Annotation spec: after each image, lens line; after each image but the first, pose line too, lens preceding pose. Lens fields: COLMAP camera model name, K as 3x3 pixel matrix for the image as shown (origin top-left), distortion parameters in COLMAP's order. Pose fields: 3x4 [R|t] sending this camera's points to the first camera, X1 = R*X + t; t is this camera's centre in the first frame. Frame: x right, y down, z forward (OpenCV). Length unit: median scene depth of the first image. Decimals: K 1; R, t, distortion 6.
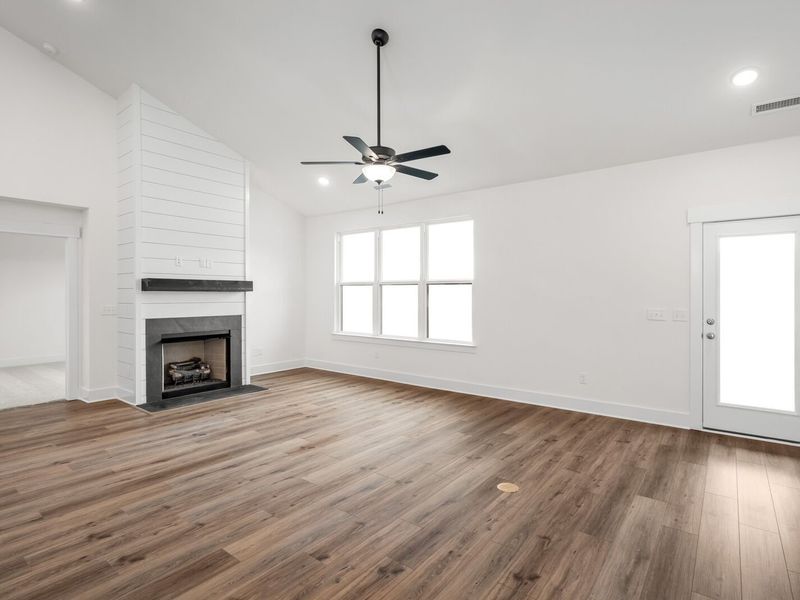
lens RADIAL K [[418.9, 0, 398.9], [0, 418.9, 290.5], [0, 0, 1]] dist [-0.000801, 0.000022]
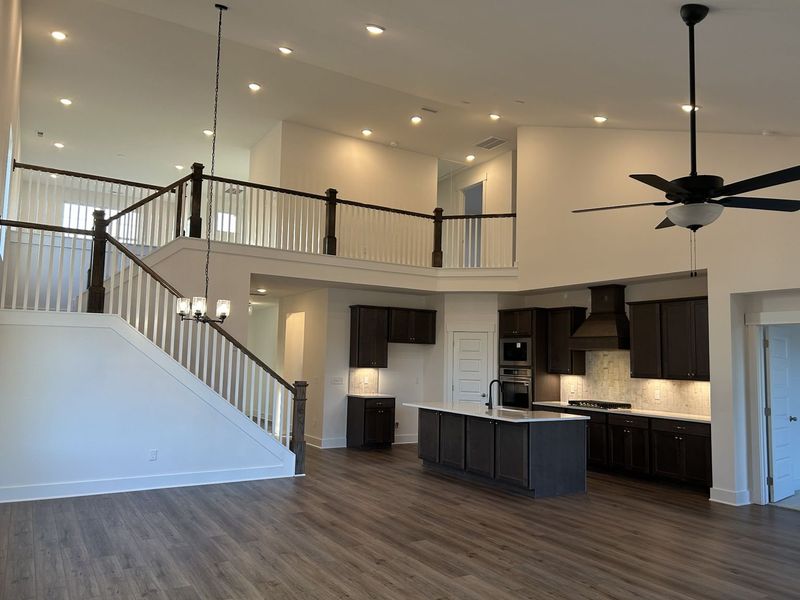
lens RADIAL K [[585.4, 0, 400.3], [0, 585.4, 302.0], [0, 0, 1]] dist [0.053561, -0.059079]
pose [[-0.336494, -0.103486, -0.935982, 1.089079], [-0.019599, 0.994498, -0.102910, -0.048305], [0.941482, -0.016284, -0.336670, 1.009840]]
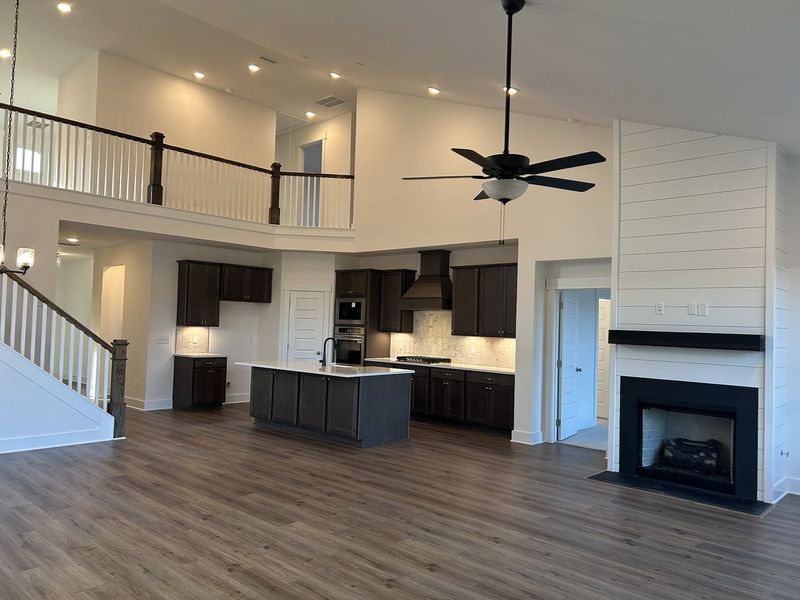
lens RADIAL K [[585.4, 0, 400.3], [0, 585.4, 302.0], [0, 0, 1]] dist [0.053561, -0.059079]
pose [[-0.068432, -0.042661, -0.996743, 1.118533], [-0.025310, 0.998838, -0.041013, -0.042917], [0.997335, 0.022421, -0.069433, 1.027221]]
